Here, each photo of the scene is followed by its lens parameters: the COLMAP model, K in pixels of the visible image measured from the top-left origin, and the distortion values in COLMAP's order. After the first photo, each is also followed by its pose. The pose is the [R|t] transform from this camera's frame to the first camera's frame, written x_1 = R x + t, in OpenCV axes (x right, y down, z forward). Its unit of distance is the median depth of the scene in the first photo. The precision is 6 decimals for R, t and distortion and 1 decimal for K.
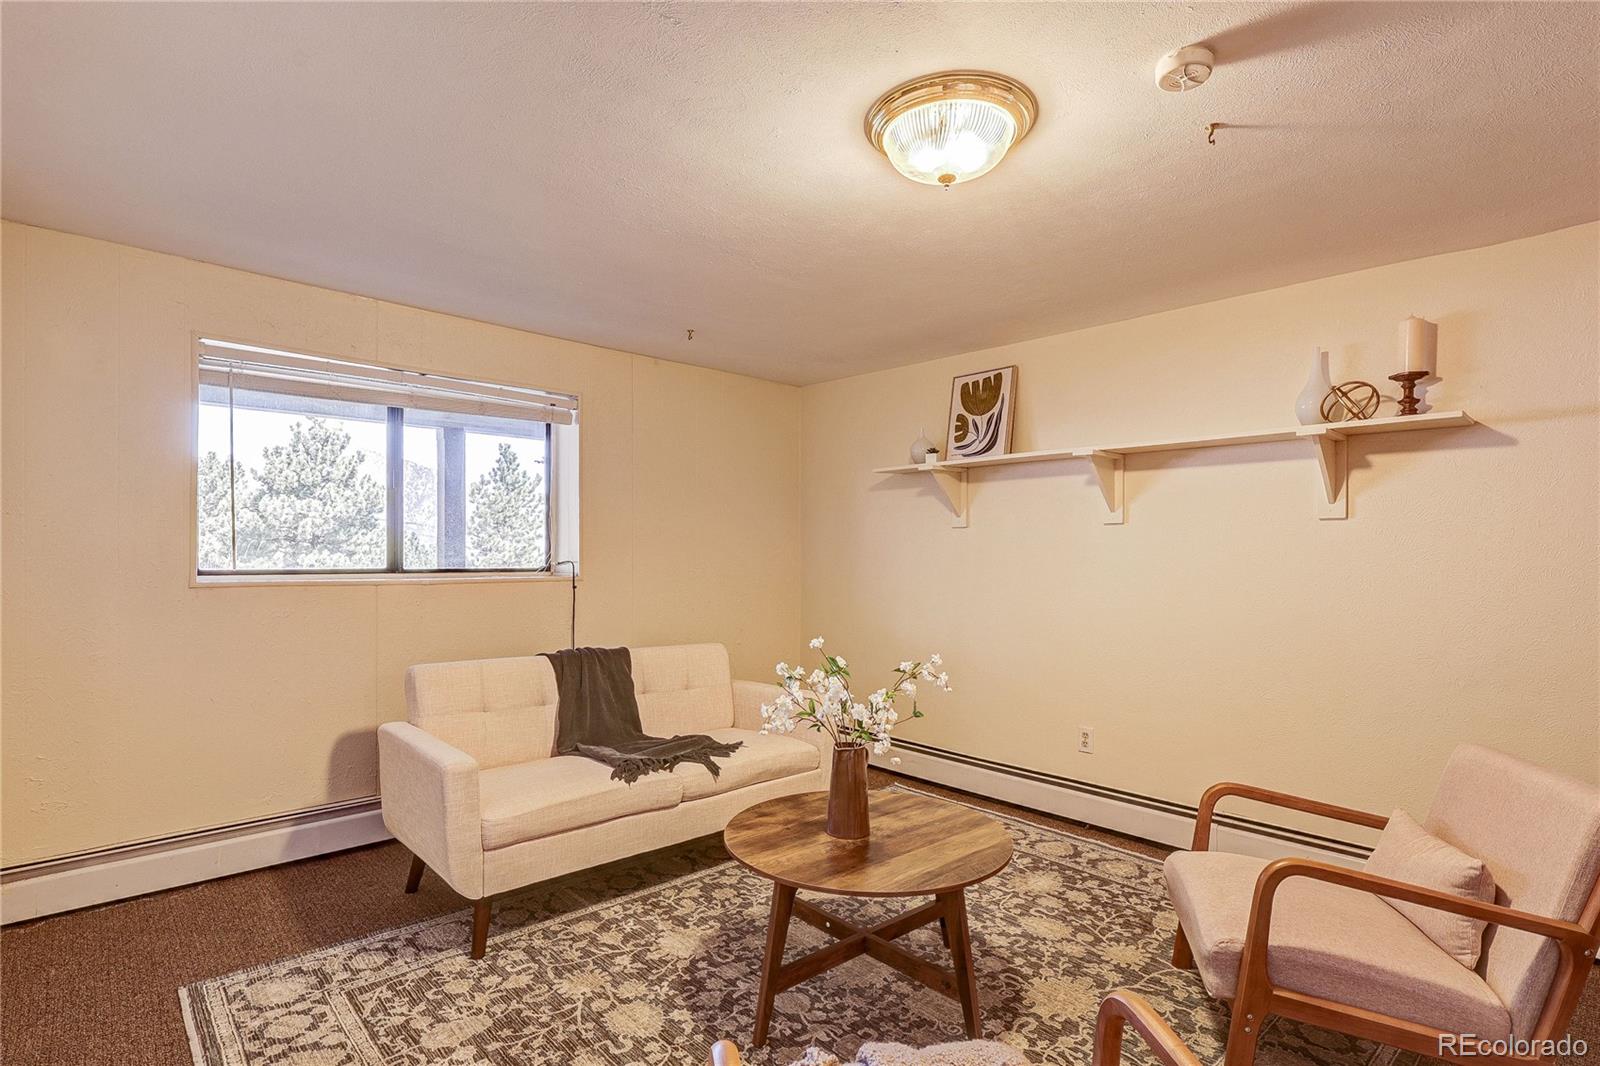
lens RADIAL K [[766.9, 0, 798.3], [0, 766.9, 562.0], [0, 0, 1]] dist [-0.001480, 0.000021]
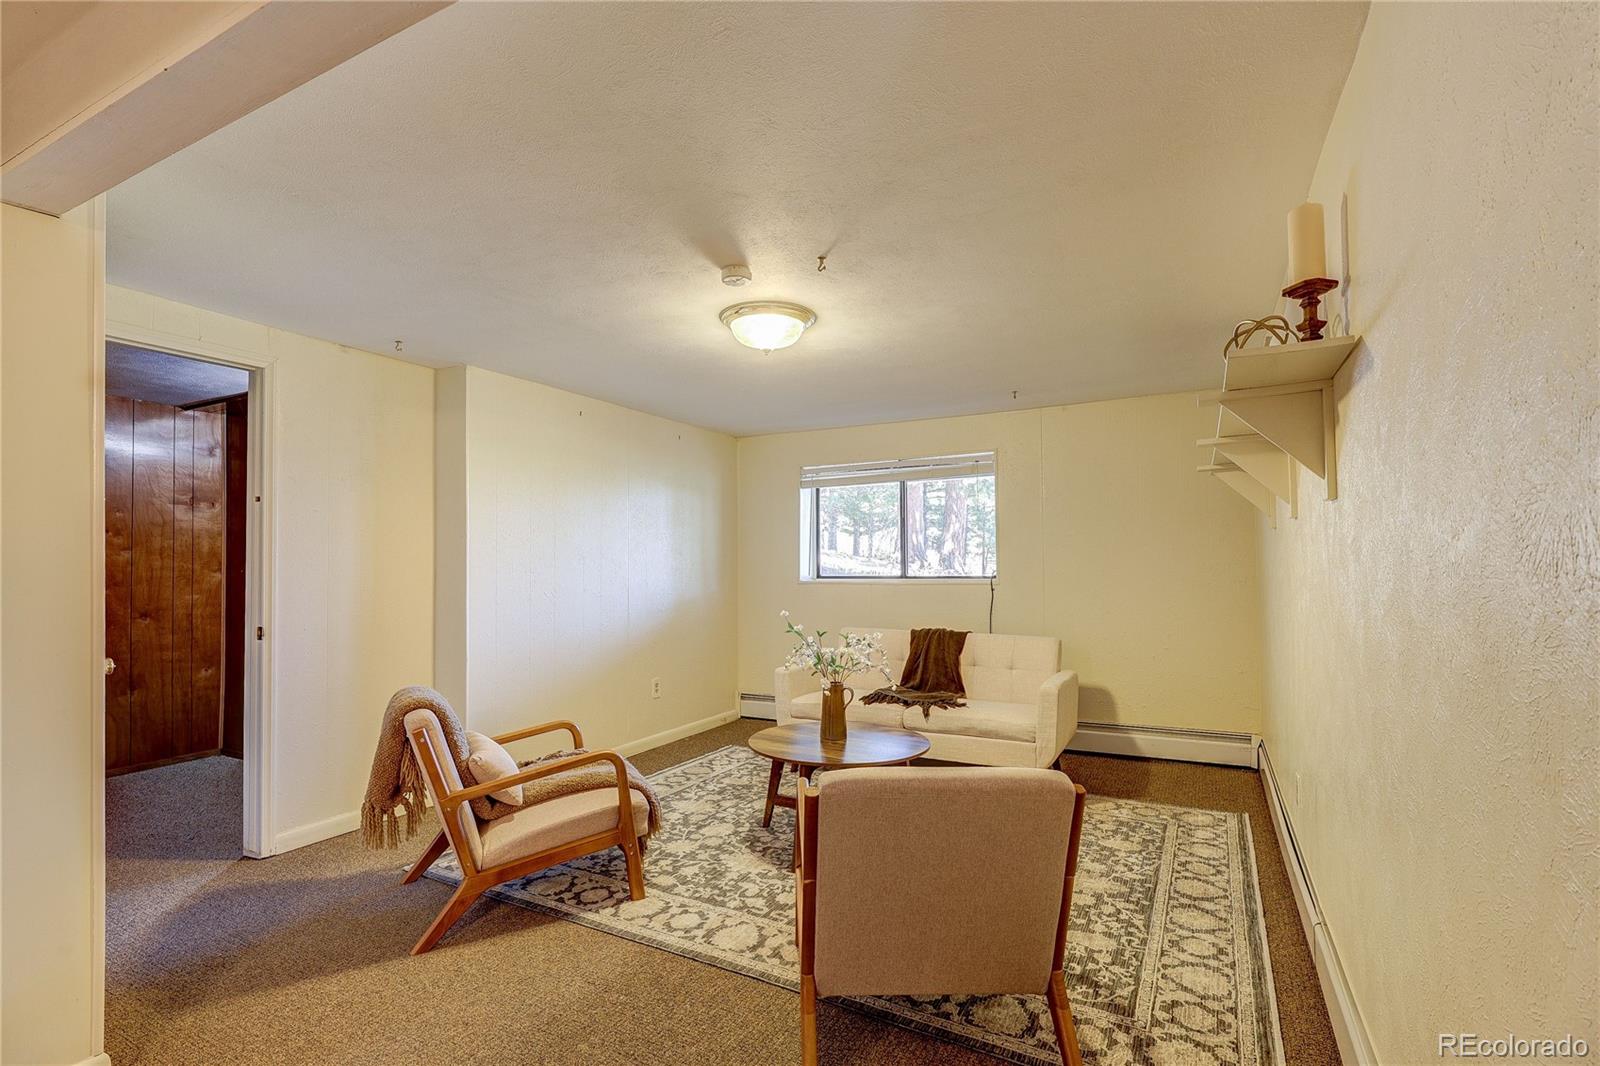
lens RADIAL K [[736.8, 0, 800.0], [0, 736.8, 533.0], [0, 0, 1]] dist [-0.001059, -0.000187]
pose [[0.326231, -0.058628, -0.943470, 1.128780], [0.003256, 0.998139, -0.060899, 0.016377], [0.945284, 0.016795, 0.325815, 0.317534]]
